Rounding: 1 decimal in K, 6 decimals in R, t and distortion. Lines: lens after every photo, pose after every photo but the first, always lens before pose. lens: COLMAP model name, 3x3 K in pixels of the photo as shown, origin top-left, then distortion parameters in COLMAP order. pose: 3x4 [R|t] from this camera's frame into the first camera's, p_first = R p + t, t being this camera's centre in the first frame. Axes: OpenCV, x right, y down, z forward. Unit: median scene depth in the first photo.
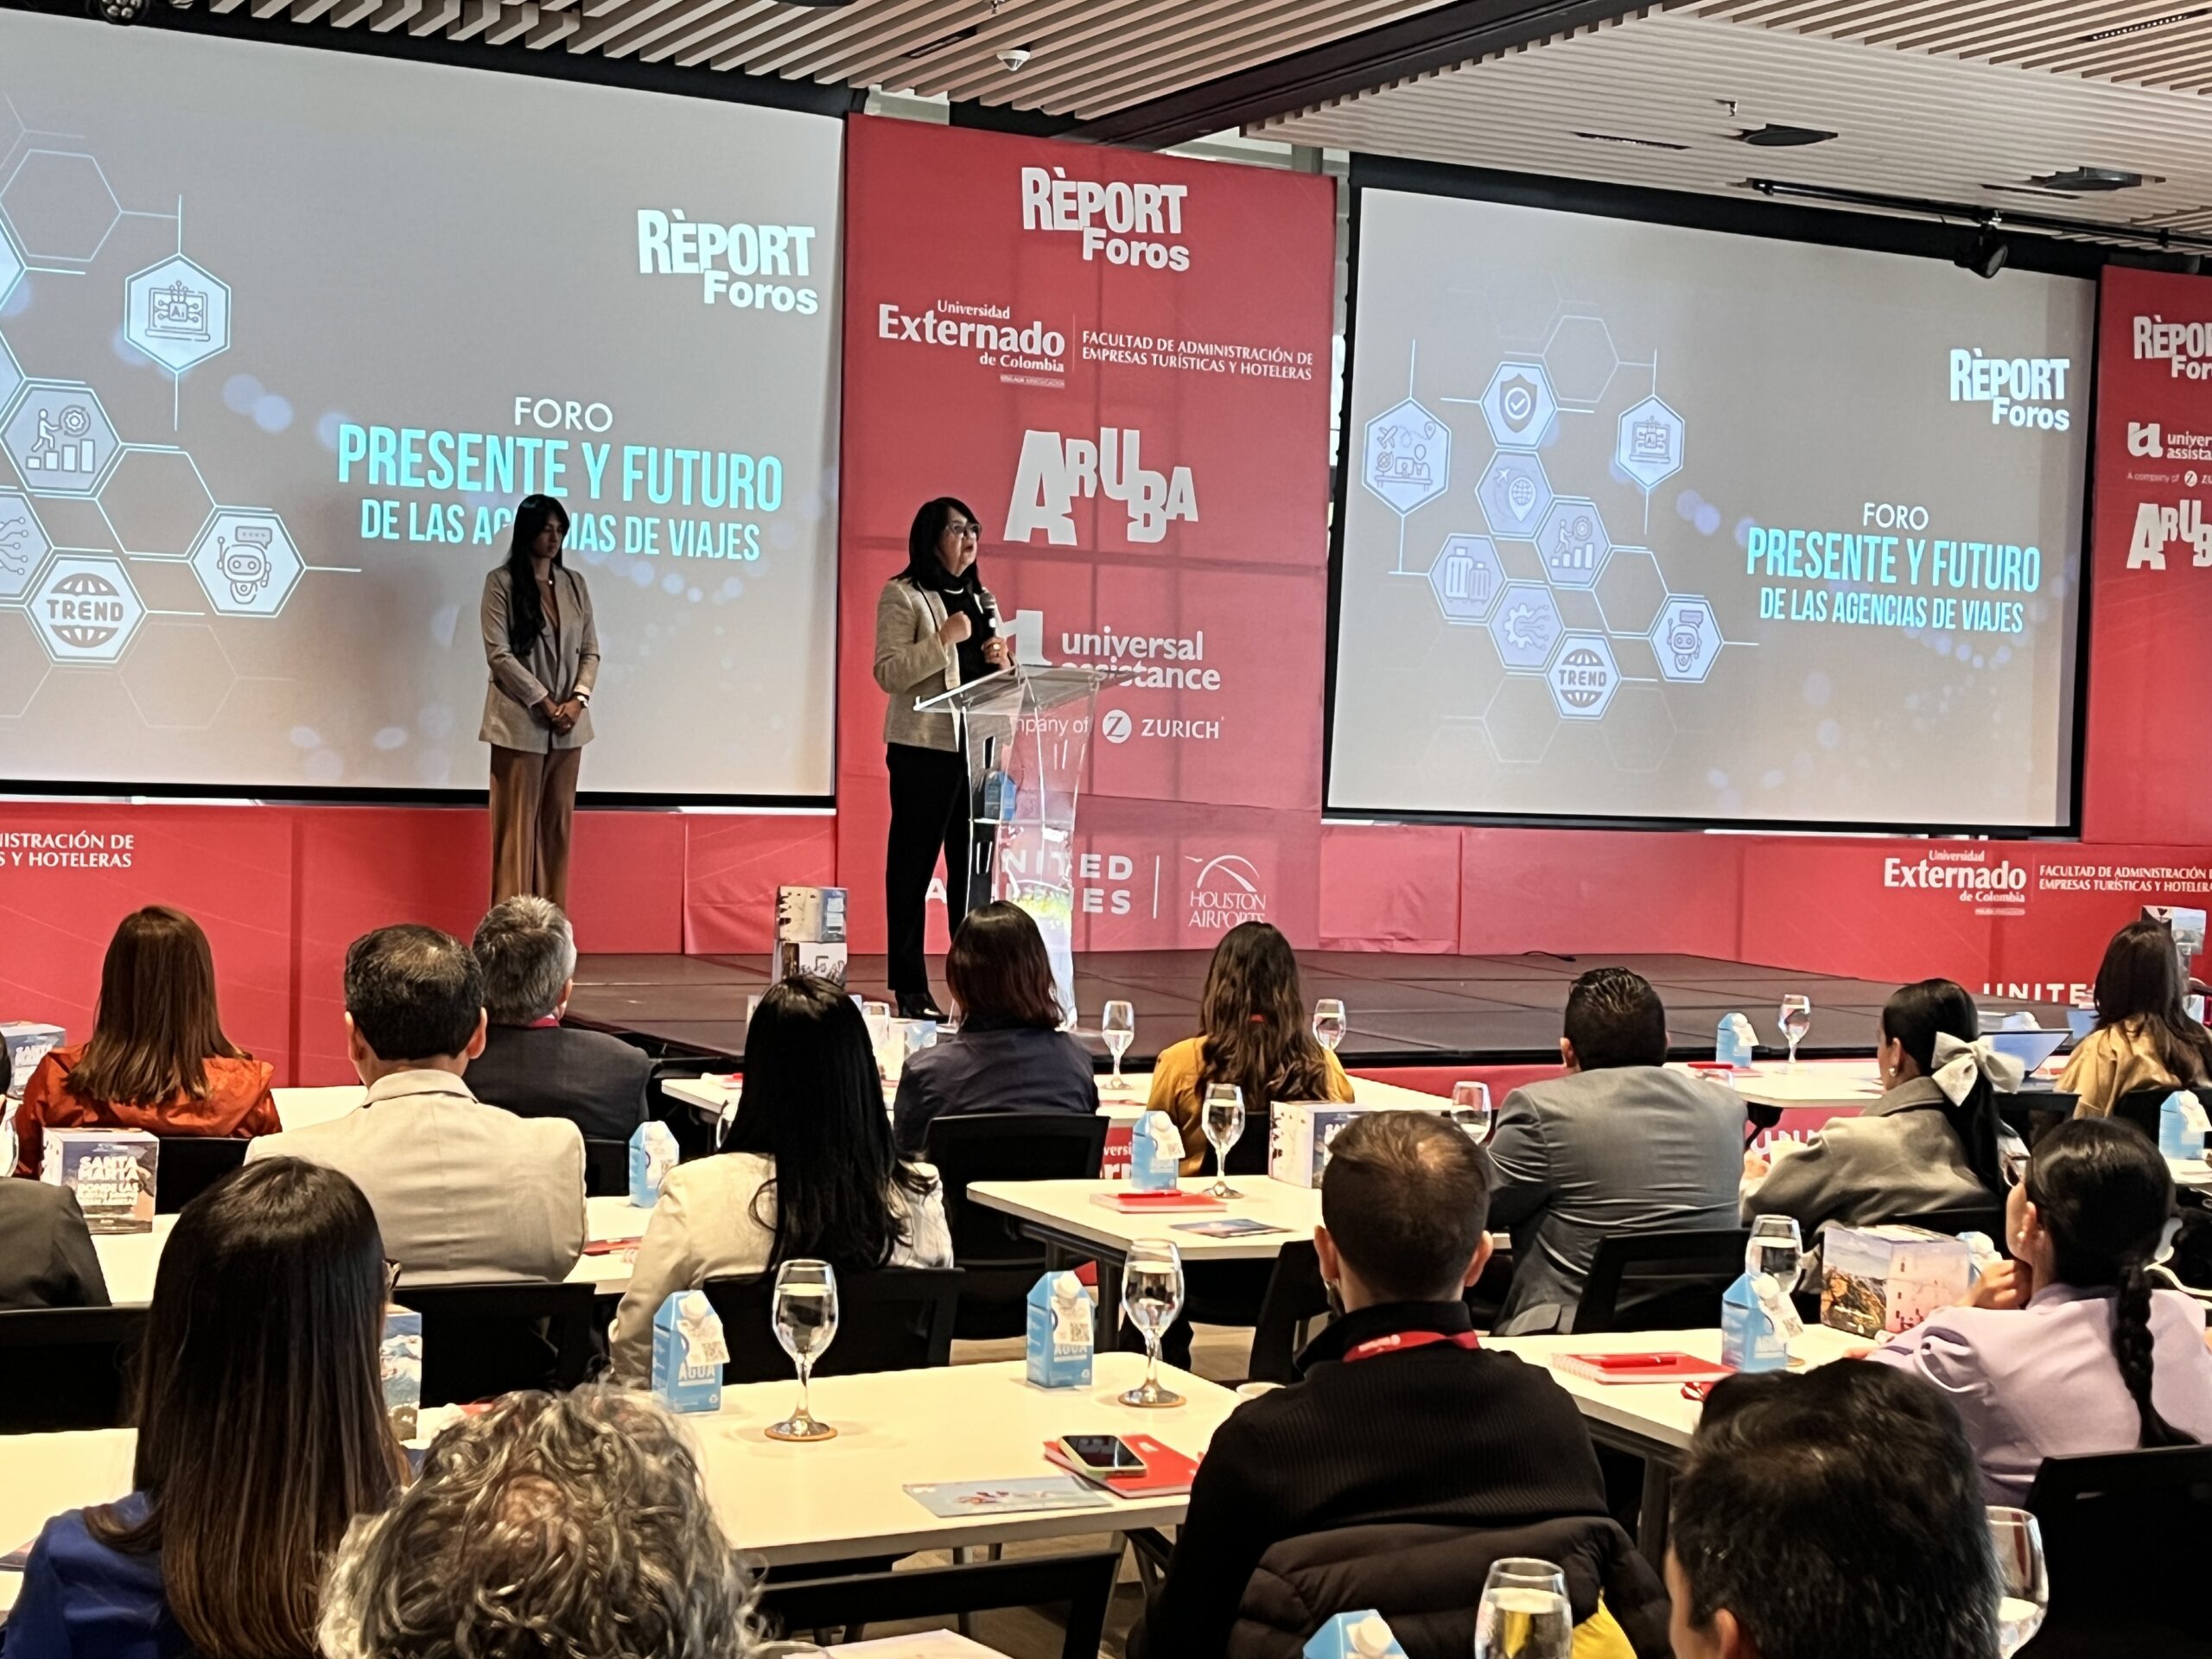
lens RADIAL K [[3132.2, 0, 1097.3], [0, 3132.2, 825.8], [0, 0, 1]] dist [0.111807, 0.000000]
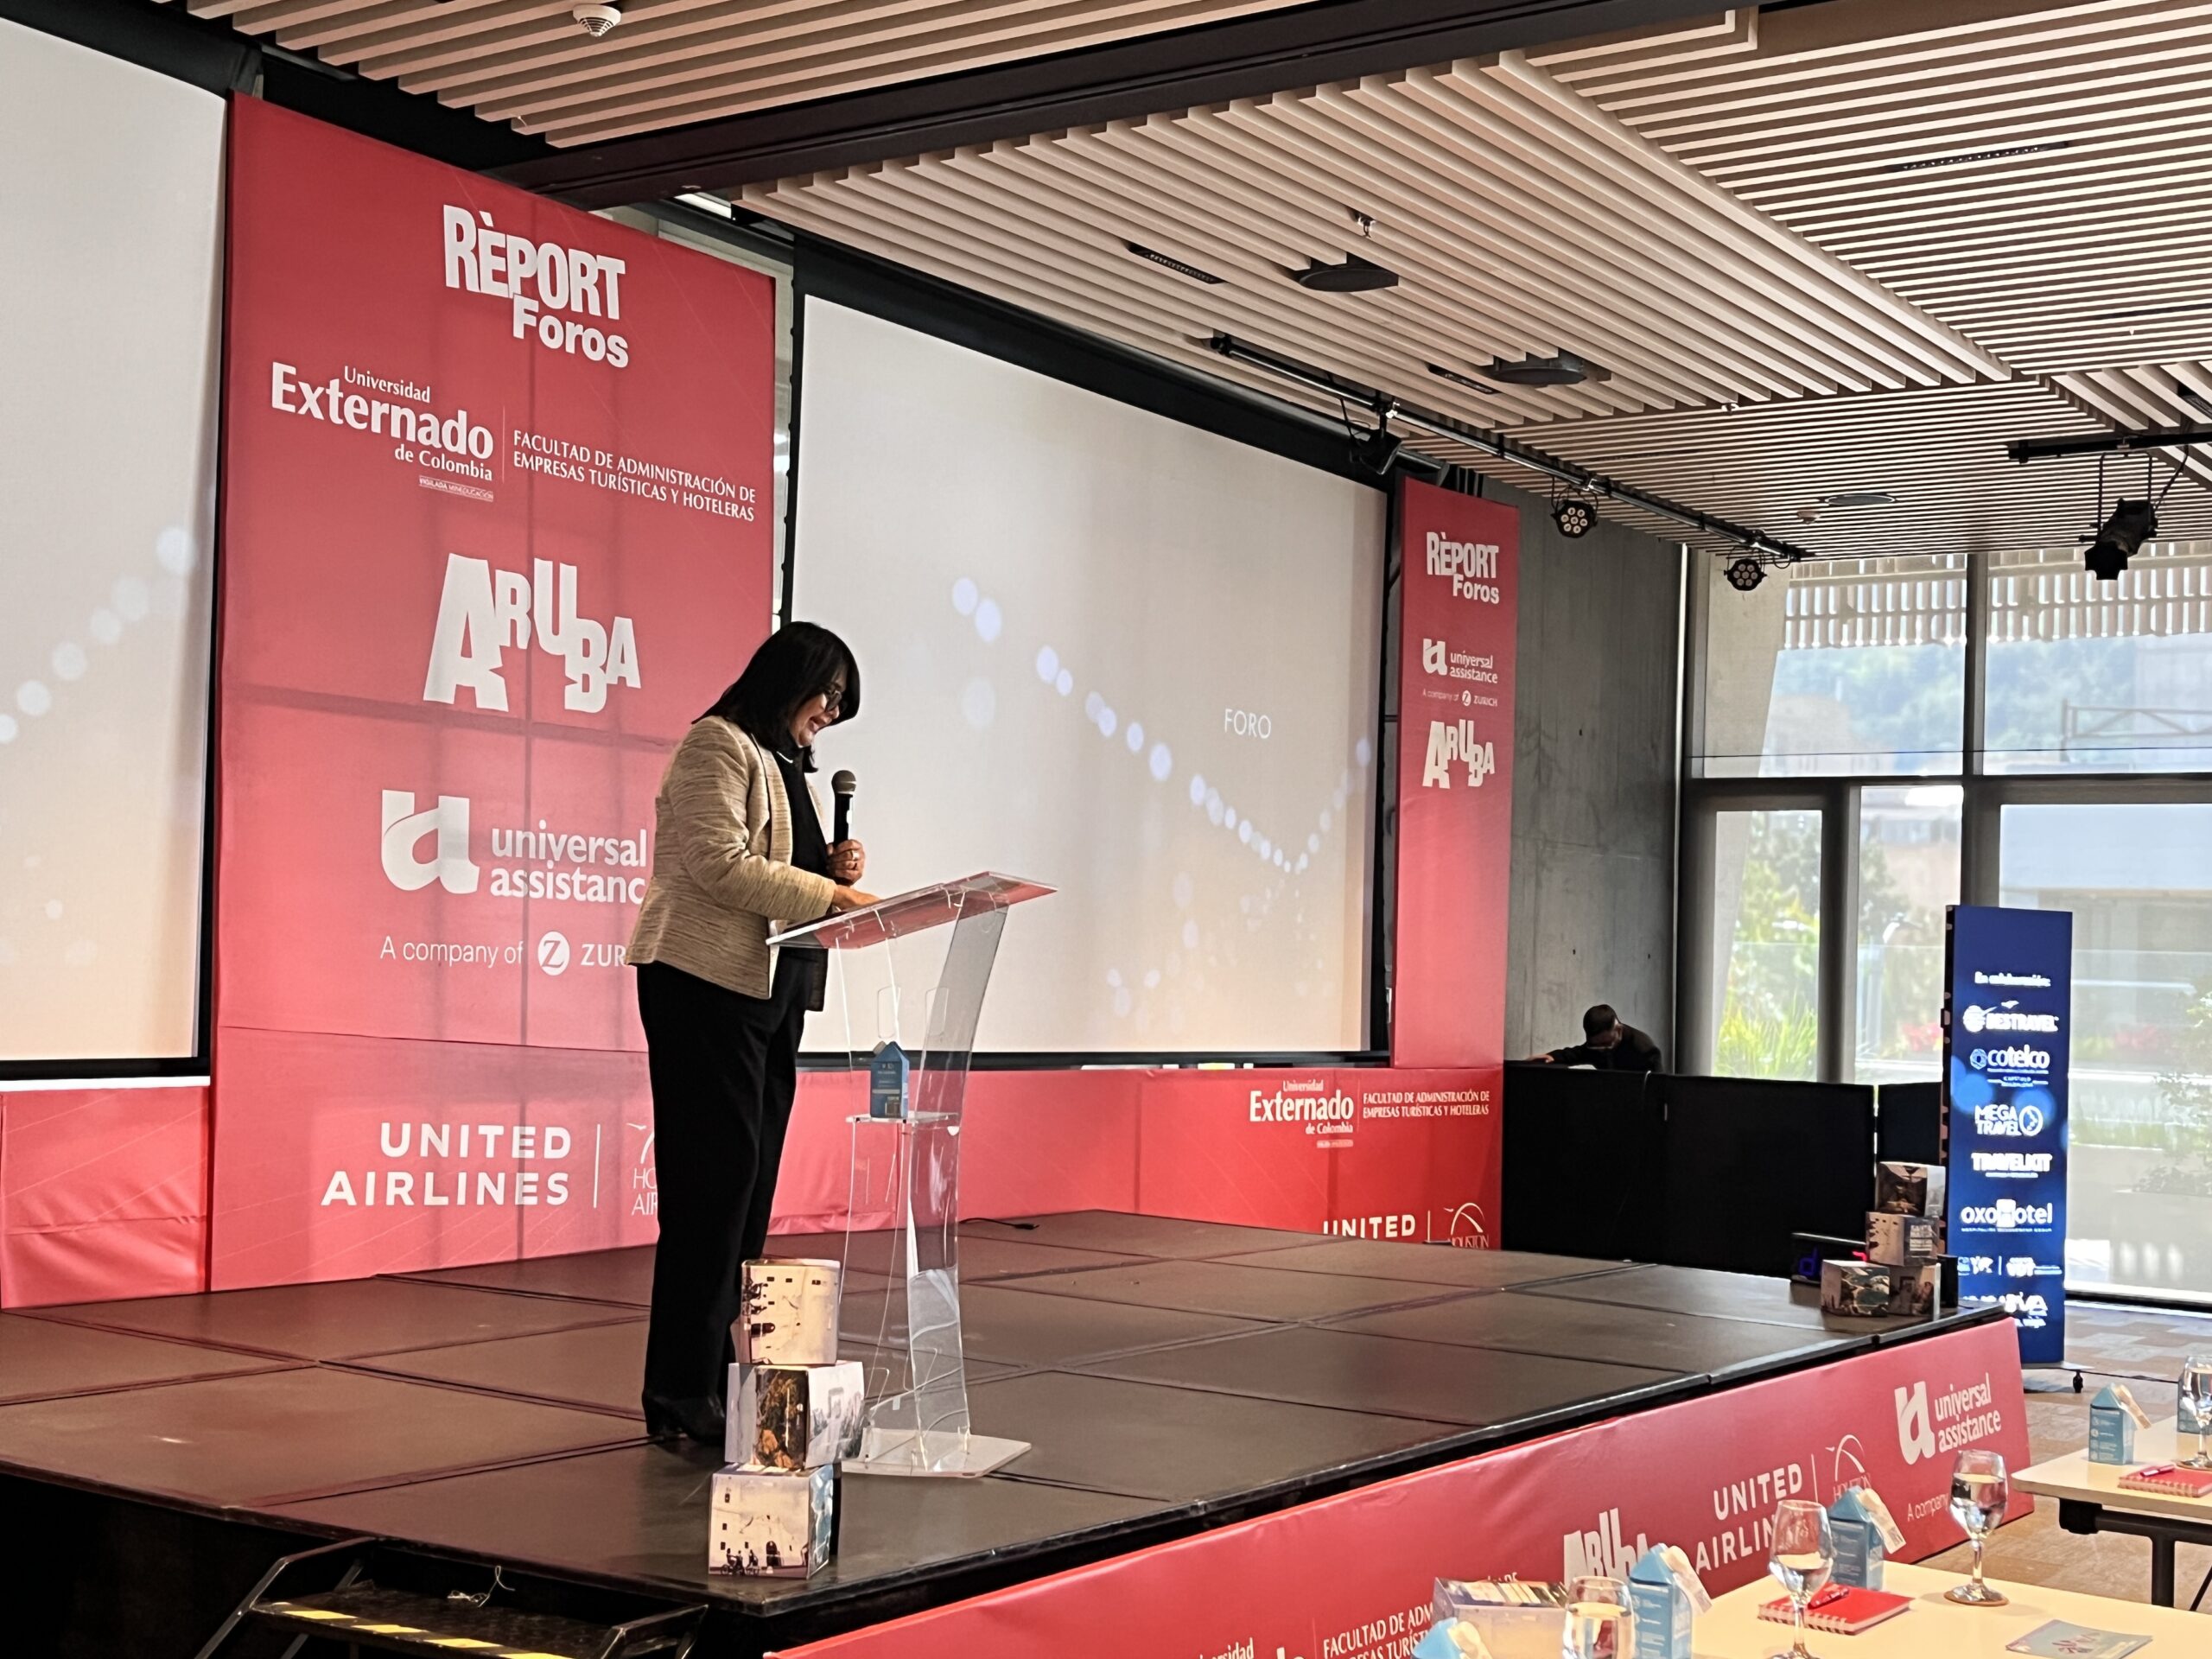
lens RADIAL K [[2737.3, 0, 1119.2], [0, 2737.3, 839.9], [0, 0, 1]] dist [0.057474, 0.000000]
pose [[0.886376, 0.016389, 0.462676, -0.177653], [0.013357, 0.998052, -0.060942, -0.016901], [-0.462774, 0.060198, 0.884430, 0.351058]]
